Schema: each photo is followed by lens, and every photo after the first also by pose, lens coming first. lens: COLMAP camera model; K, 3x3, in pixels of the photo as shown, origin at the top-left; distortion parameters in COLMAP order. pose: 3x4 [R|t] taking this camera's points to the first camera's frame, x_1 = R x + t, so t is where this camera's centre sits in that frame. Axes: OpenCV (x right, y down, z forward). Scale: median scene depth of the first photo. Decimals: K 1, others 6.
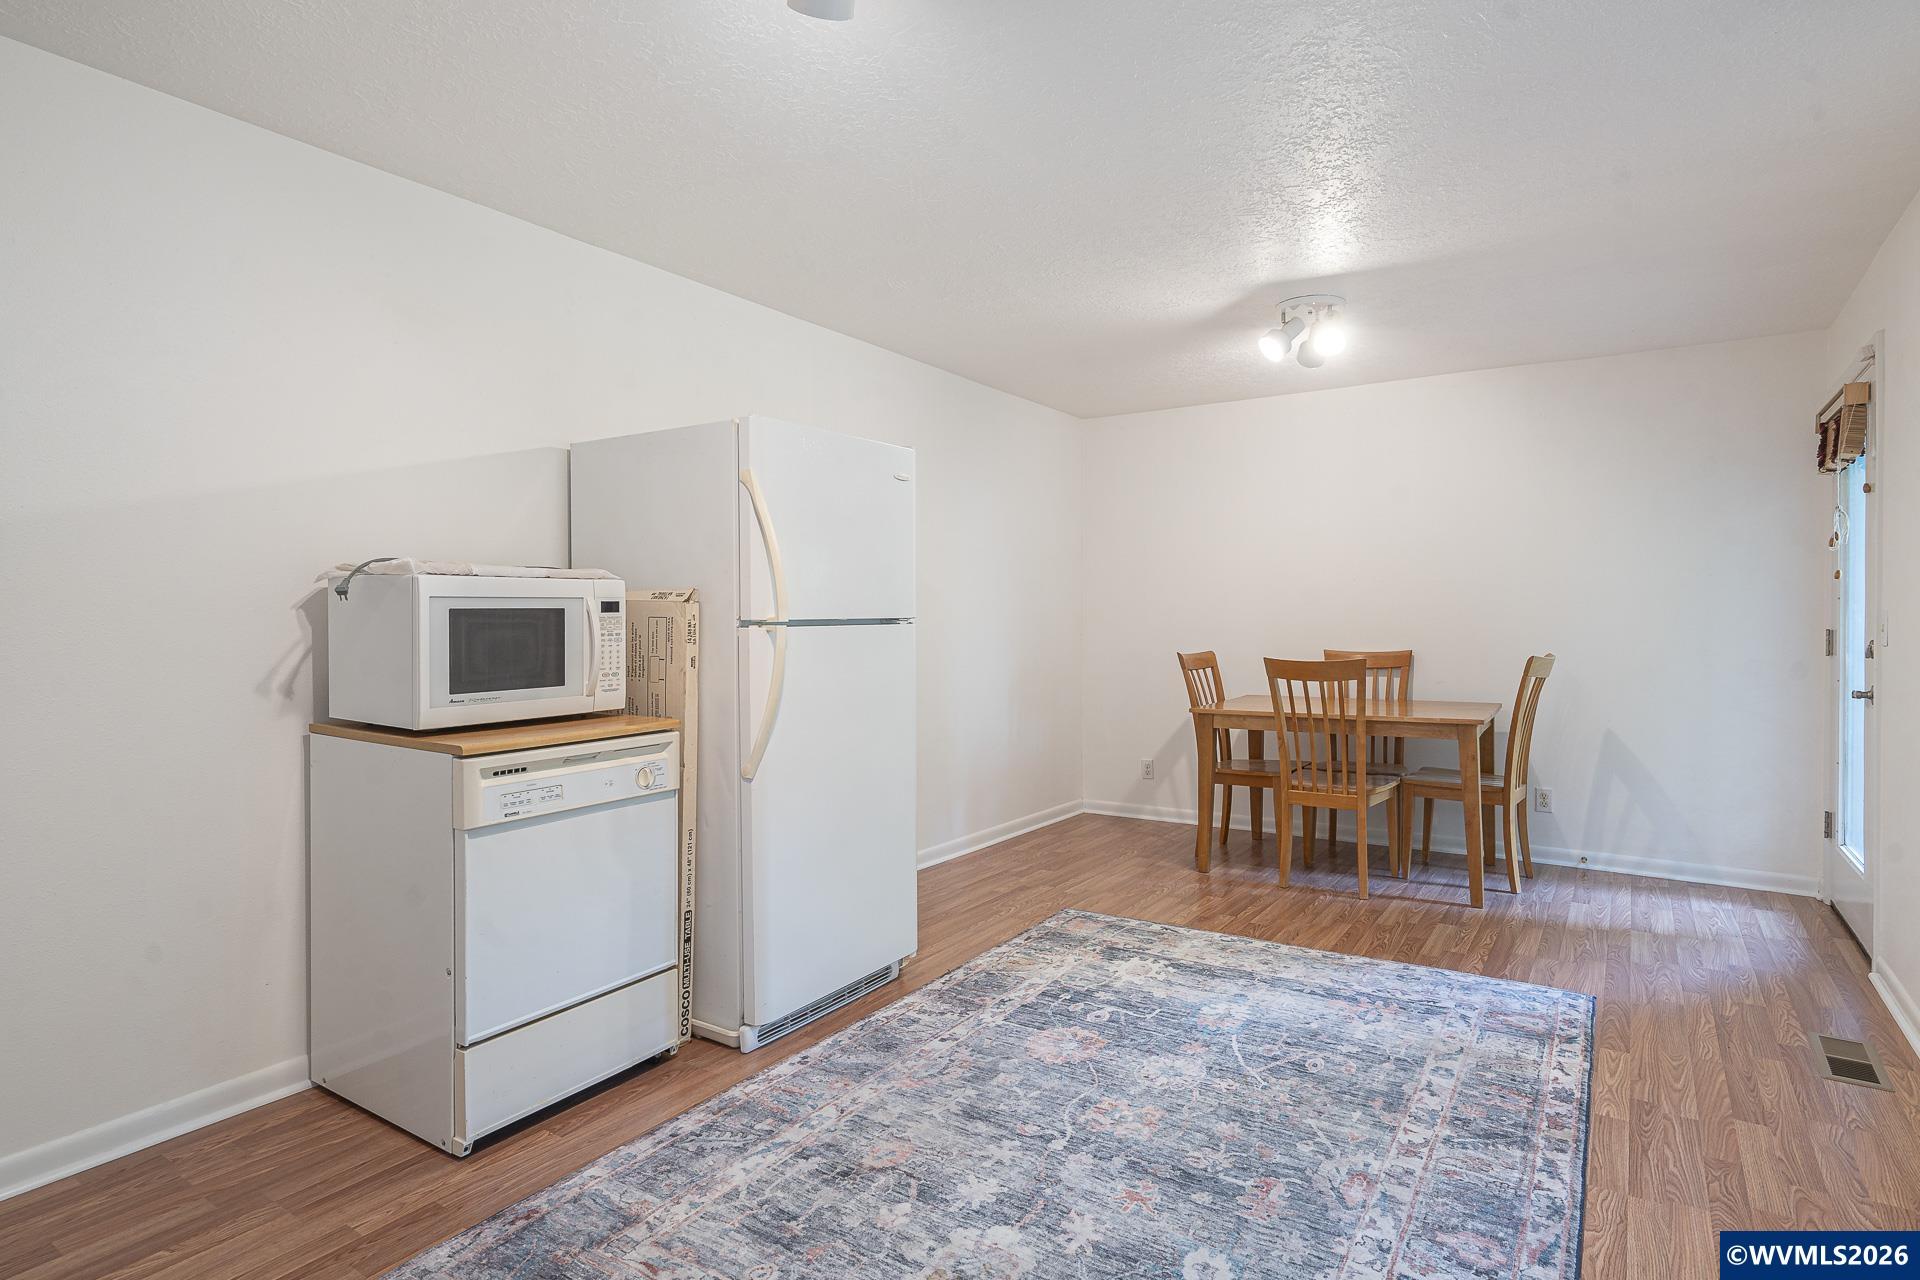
lens RADIAL K [[1022.6, 0, 962.7], [0, 1022.6, 616.3], [0, 0, 1]] dist [0.000651, 0.000048]
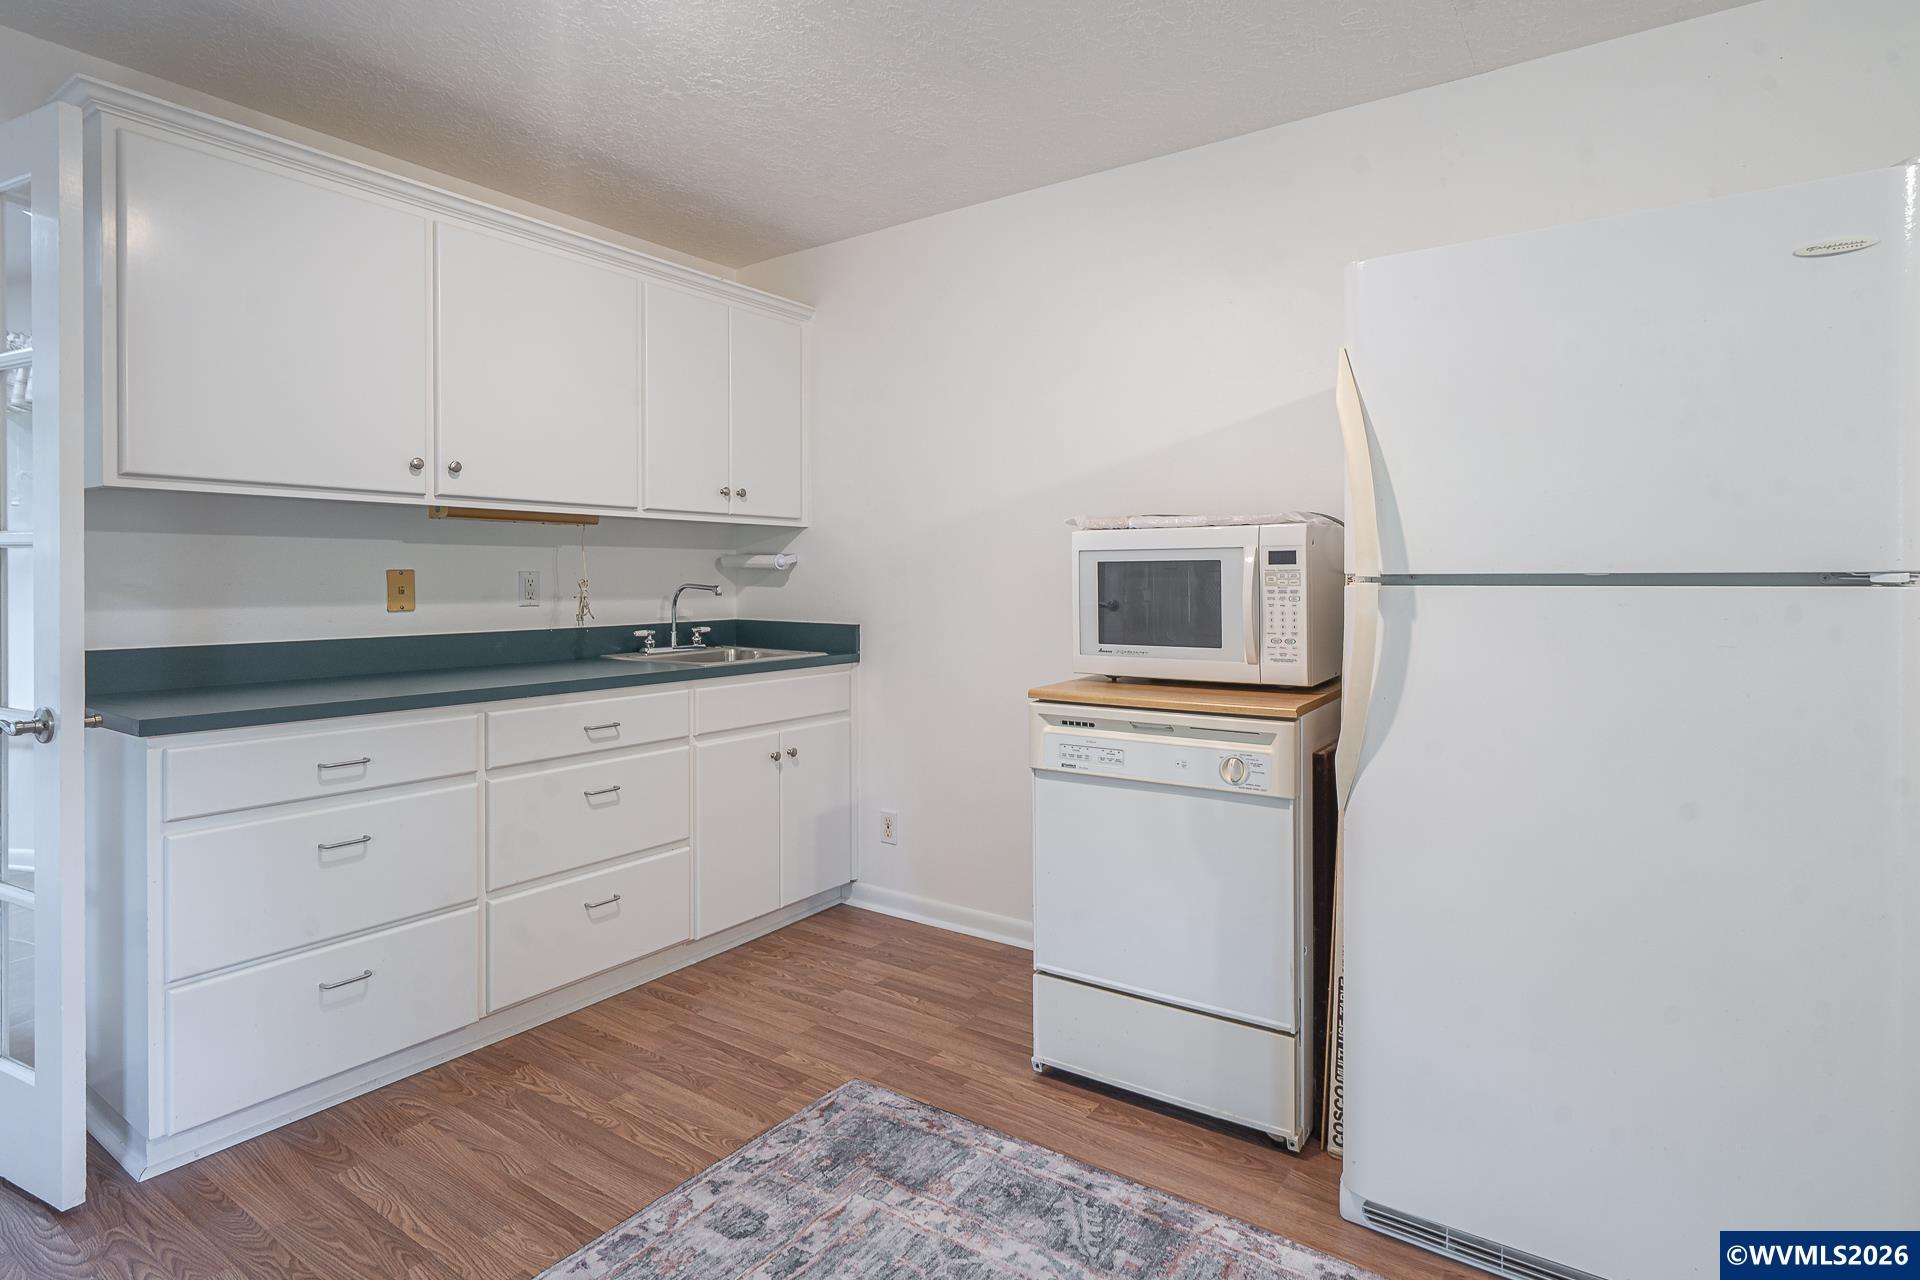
lens RADIAL K [[971.3, 0, 965.0], [0, 971.3, 580.1], [0, 0, 1]] dist [-0.000128, 0.000112]
pose [[-0.019676, 0.008543, -0.999770, 0.493972], [-0.002098, 0.999961, 0.008586, 0.003027], [0.999804, 0.002266, -0.019657, 0.880363]]
